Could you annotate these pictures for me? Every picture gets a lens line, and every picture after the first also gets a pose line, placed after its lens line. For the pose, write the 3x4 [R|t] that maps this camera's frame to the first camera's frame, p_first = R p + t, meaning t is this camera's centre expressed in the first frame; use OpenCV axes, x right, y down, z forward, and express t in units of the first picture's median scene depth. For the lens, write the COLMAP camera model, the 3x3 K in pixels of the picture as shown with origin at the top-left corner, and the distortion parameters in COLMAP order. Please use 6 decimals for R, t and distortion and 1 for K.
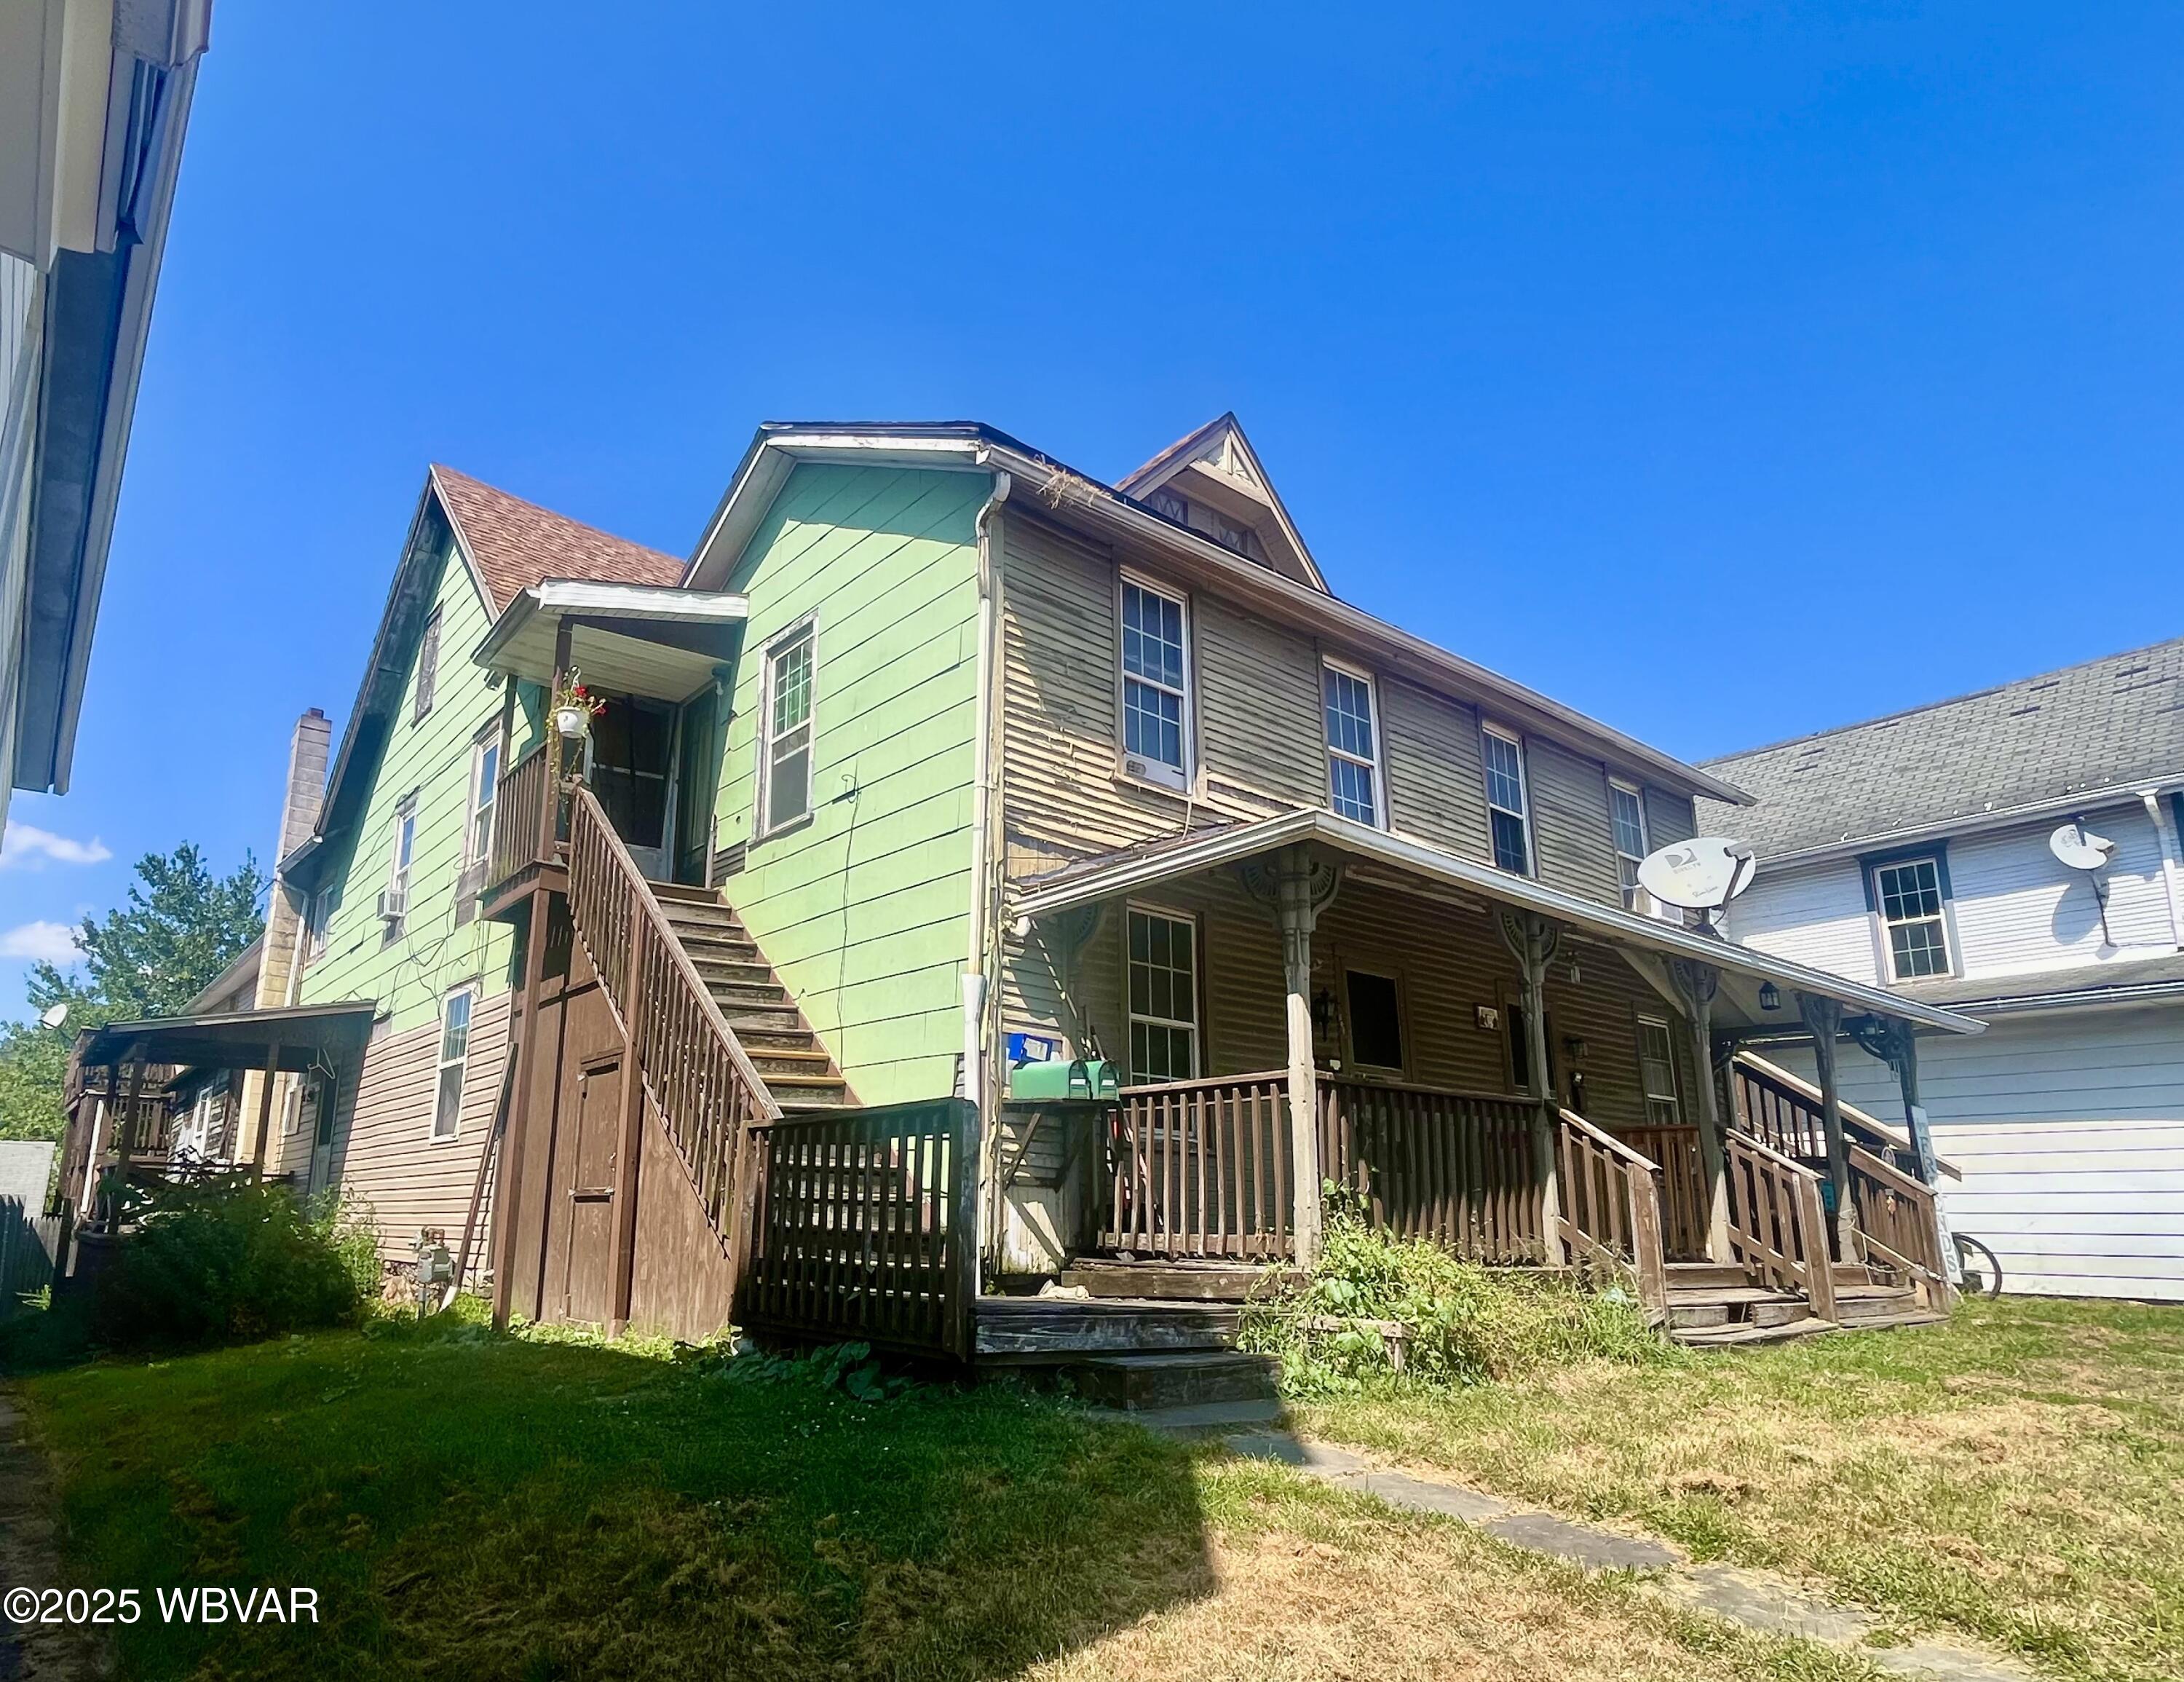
lens RADIAL K [[1275.8, 0, 923.8], [0, 1275.8, 927.6], [0, 0, 1]] dist [-0.006939, 0.002059]
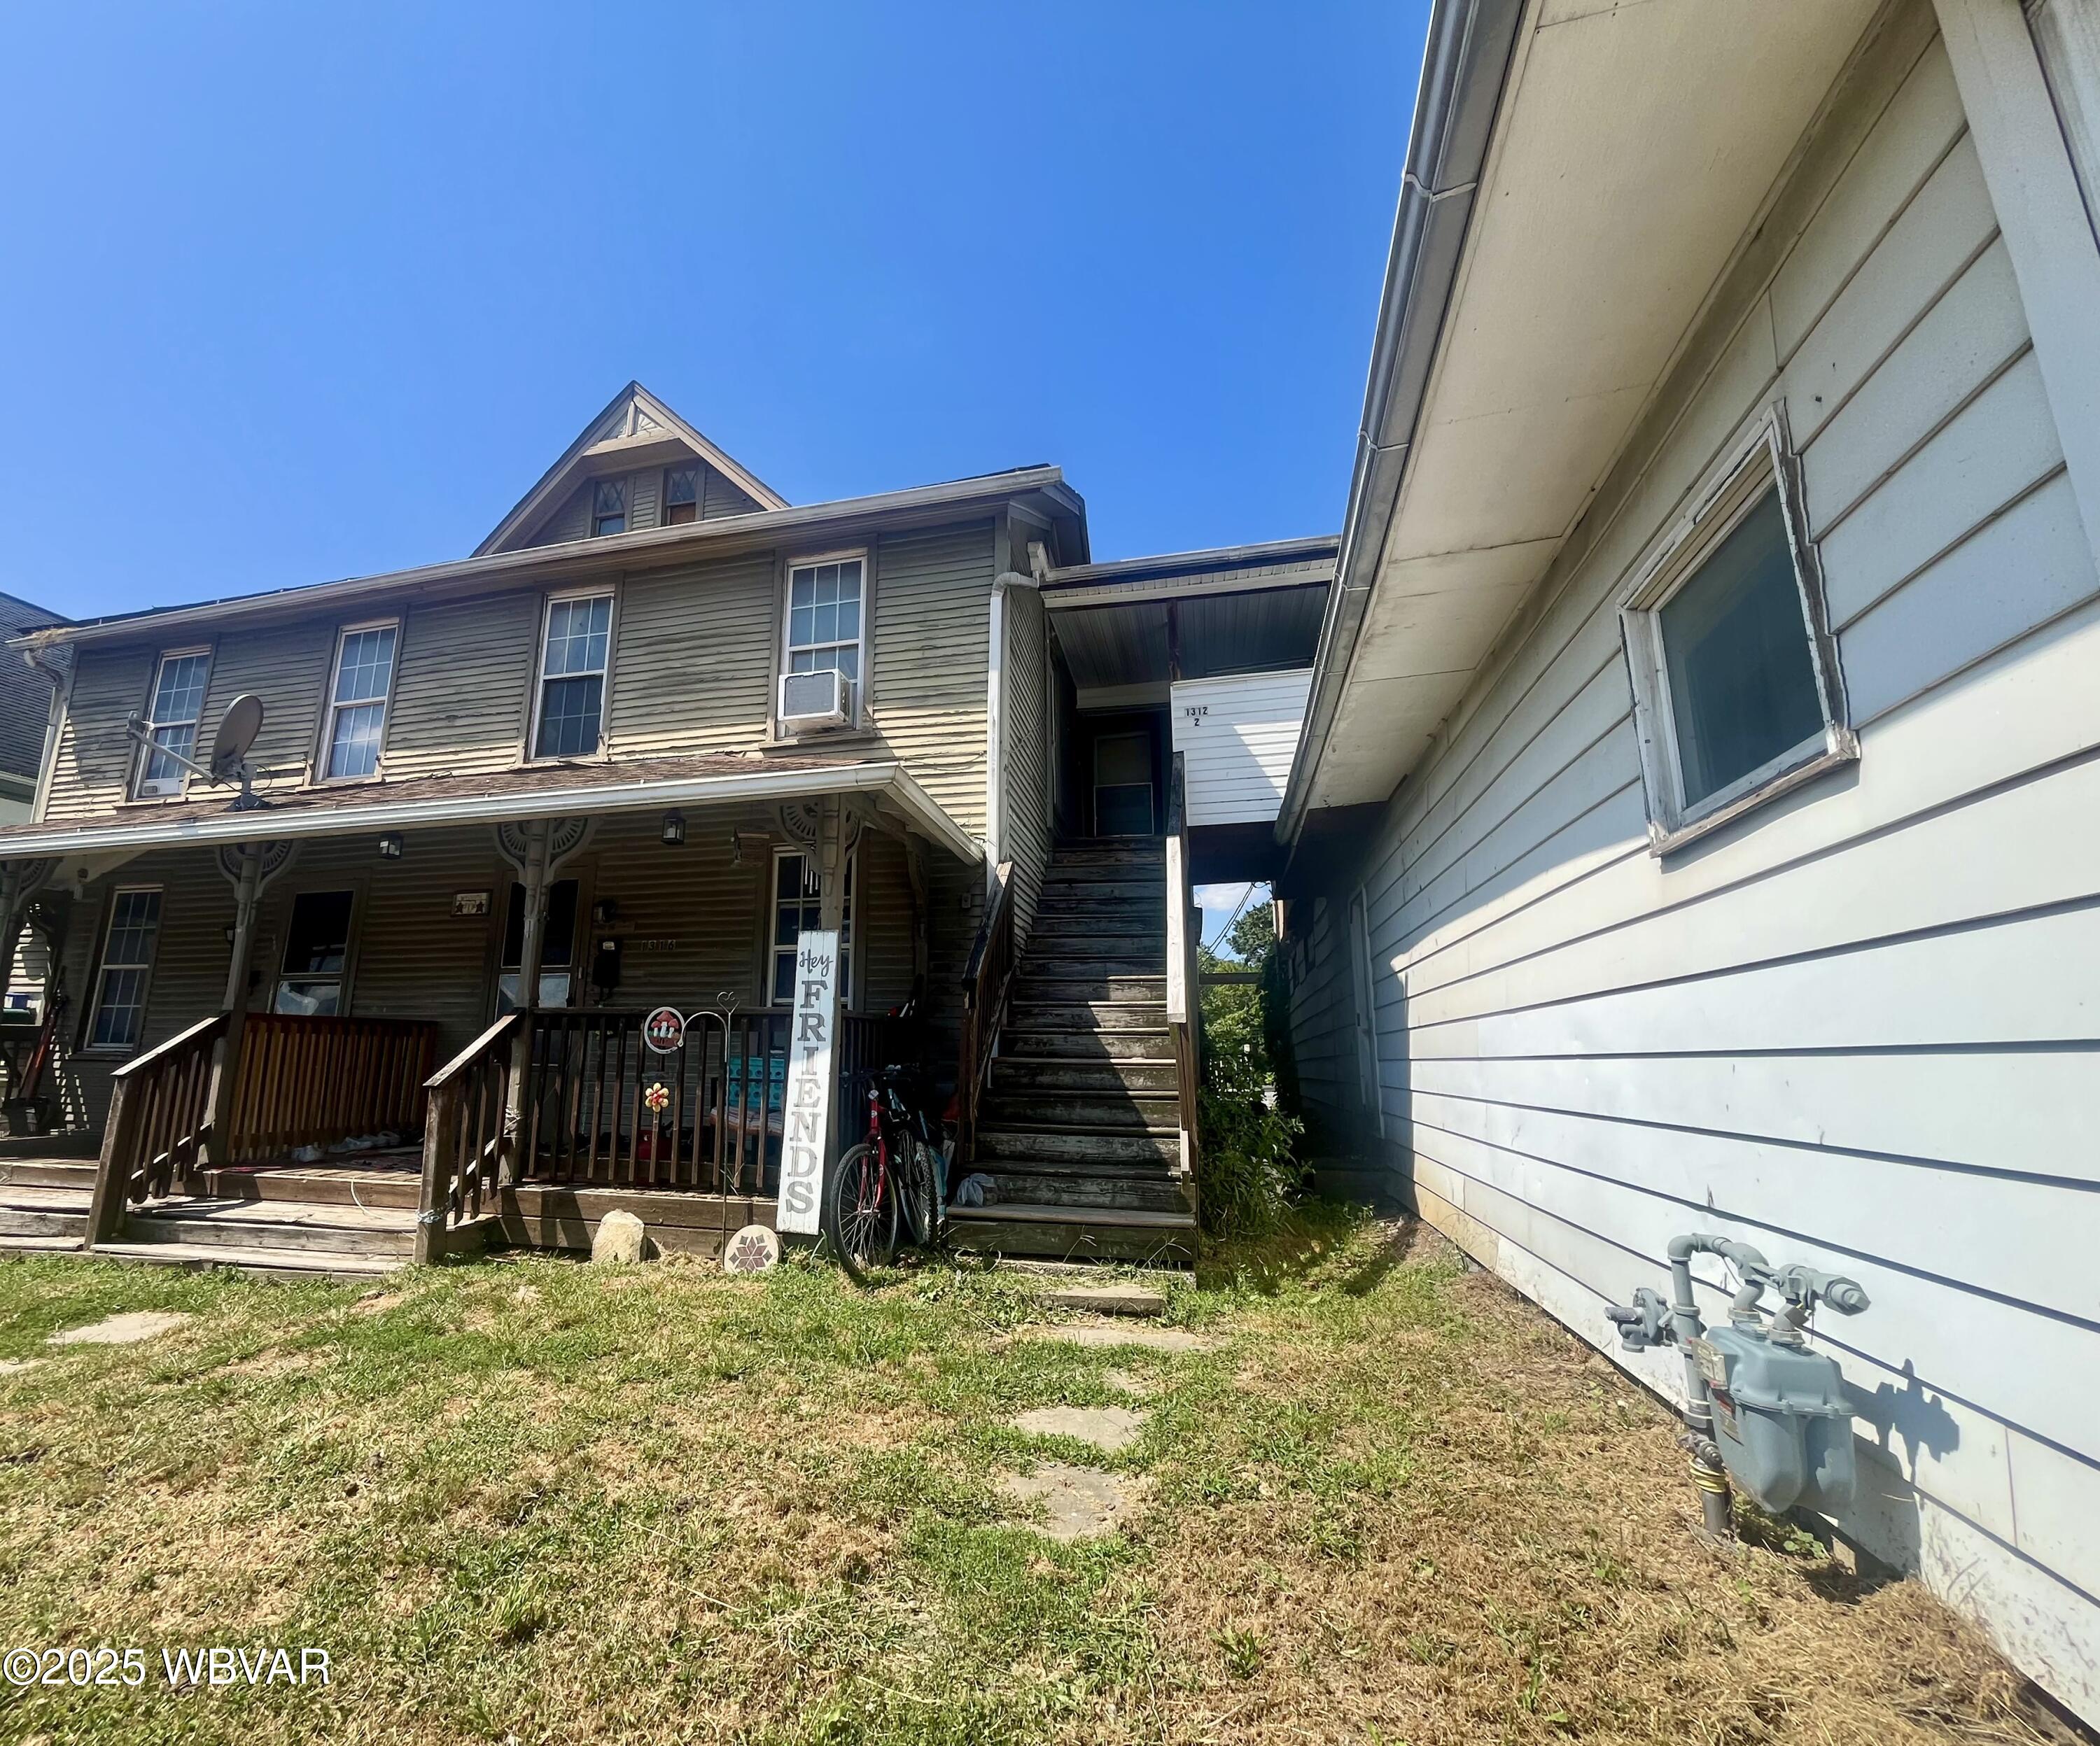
lens RADIAL K [[933.2, 0, 955.9], [0, 933.2, 867.3], [0, 0, 1]] dist [-0.001604, -0.001134]
pose [[0.631588, -0.173330, -0.755681, 1.259188], [0.184580, 0.980280, -0.070576, 0.166986], [0.753012, -0.094909, 0.651126, 0.826322]]
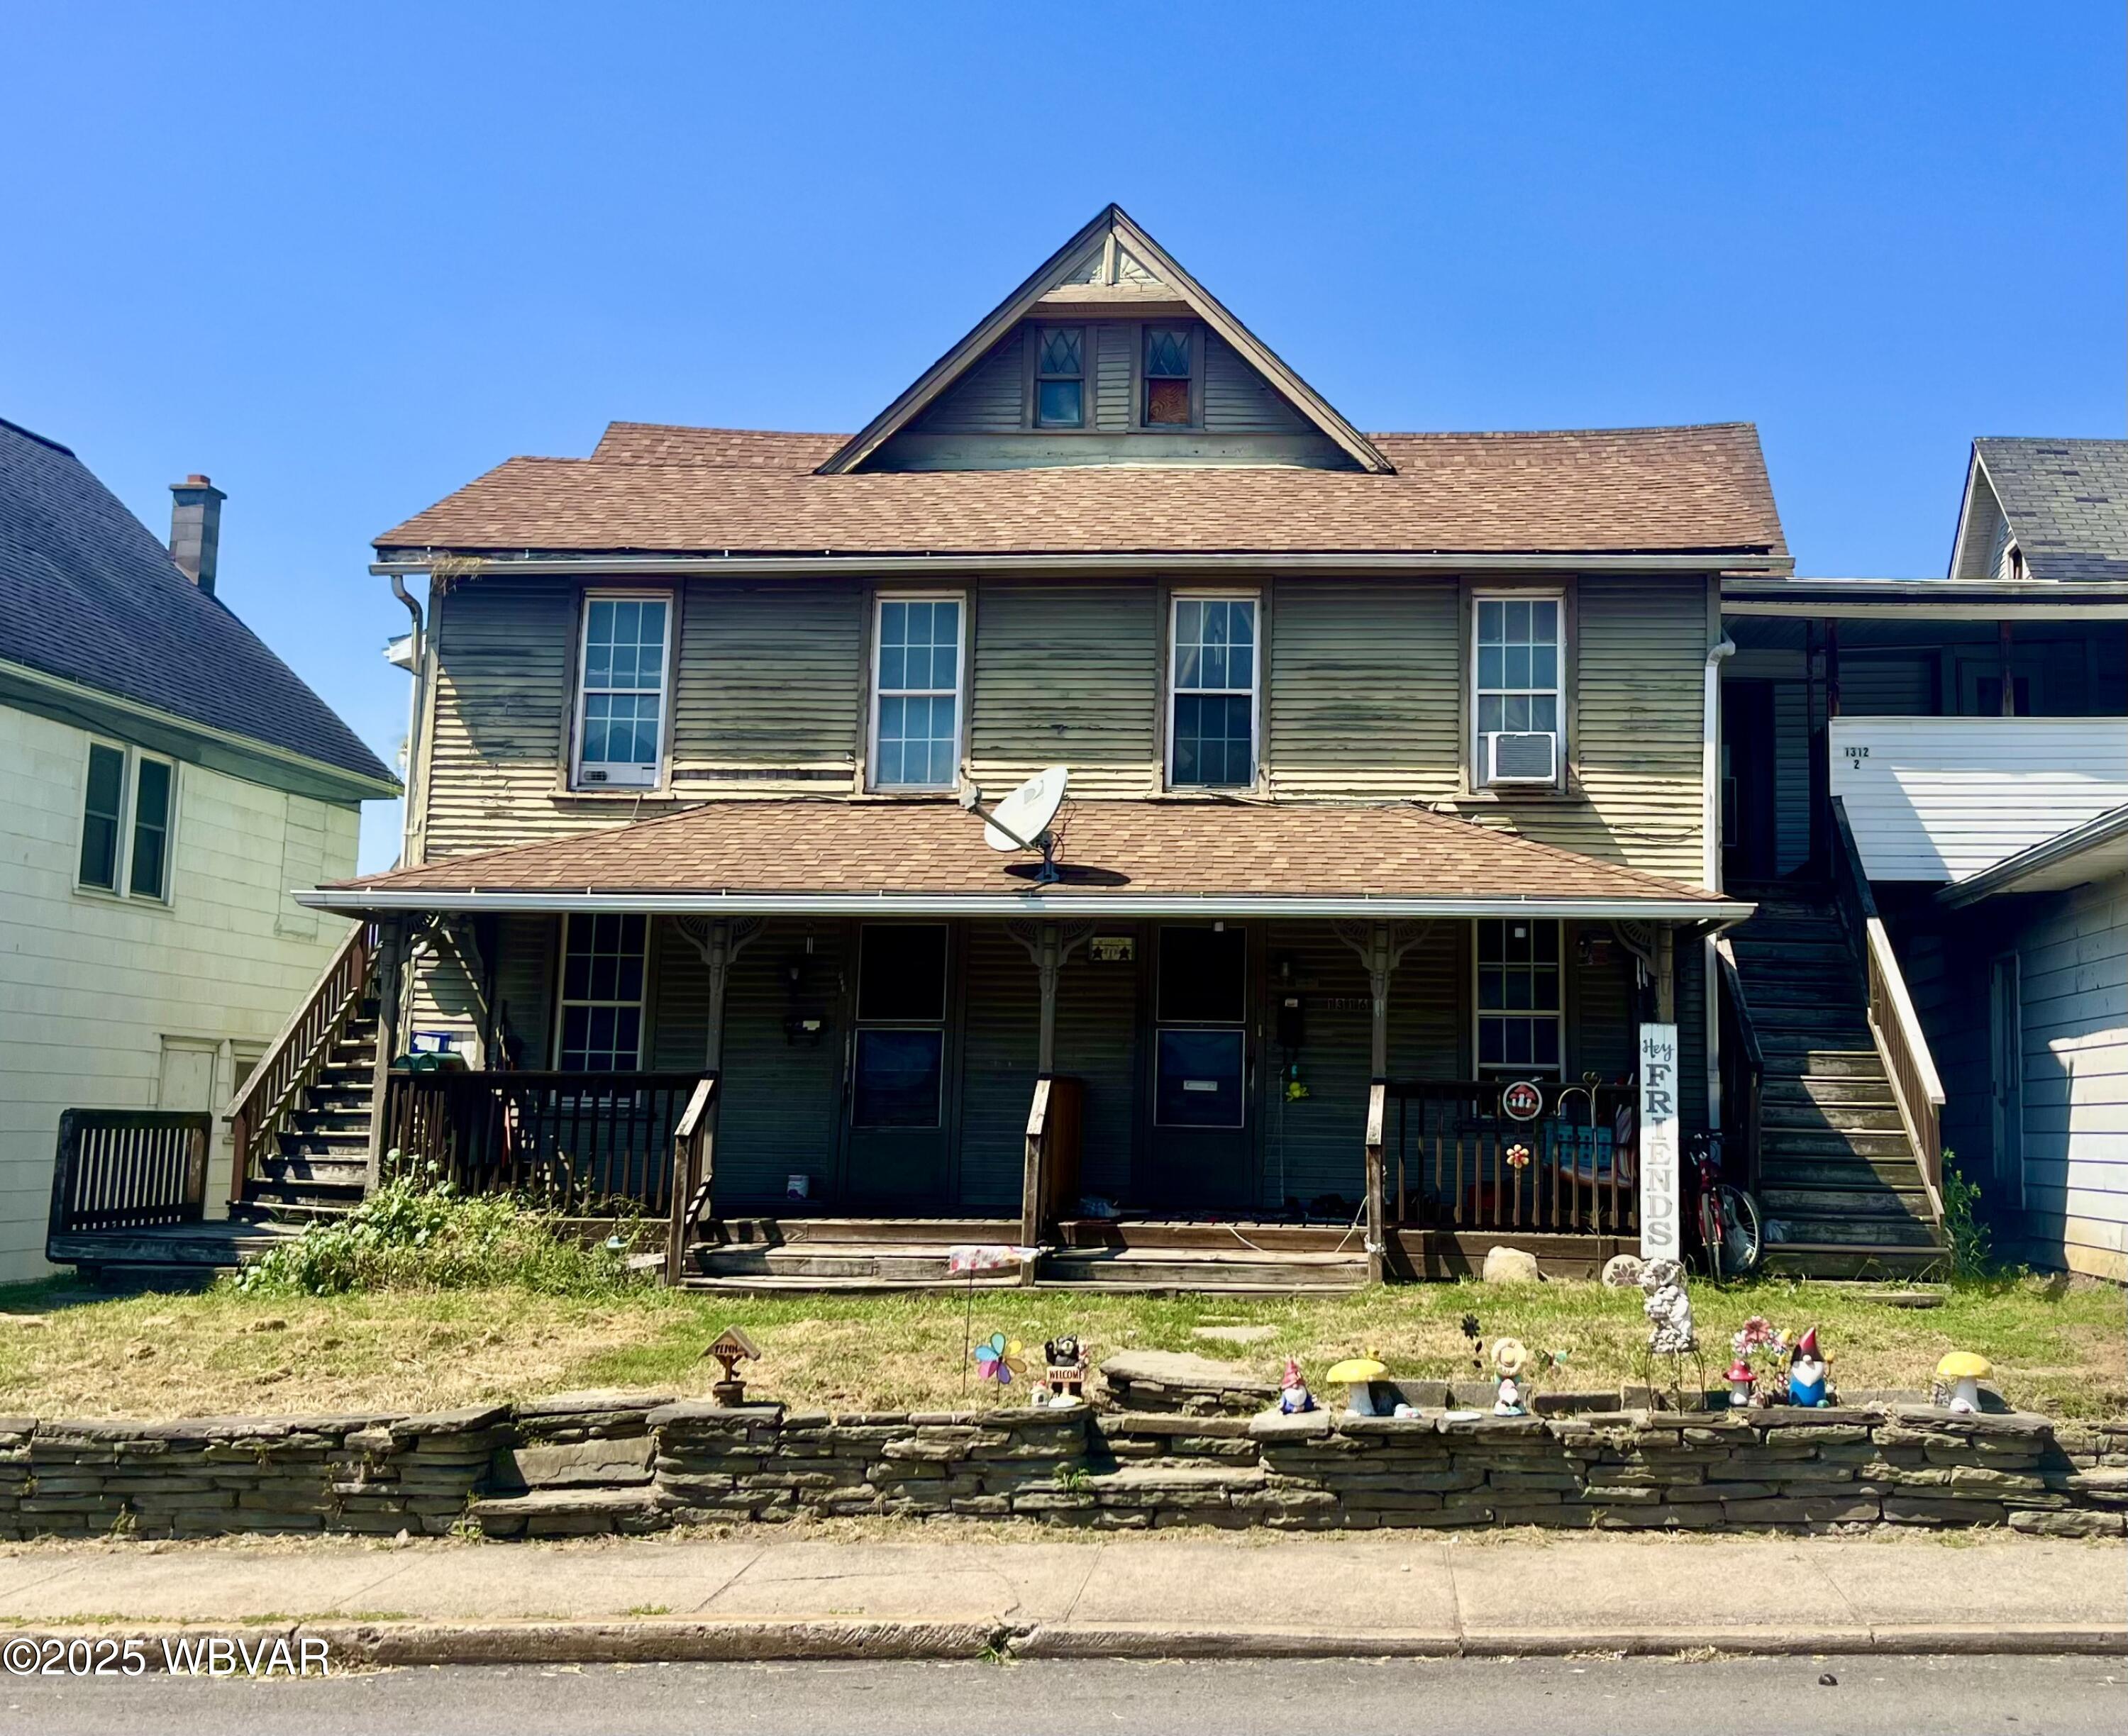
lens RADIAL K [[2272.0, 0, 1291.5], [0, 2272.0, 796.6], [0, 0, 1]] dist [0.030096, 0.000000]
pose [[0.778406, -0.097997, -0.620065, 1.568222], [0.143214, 0.989415, 0.023415, -0.055596], [0.611207, -0.107028, 0.784201, -0.165026]]
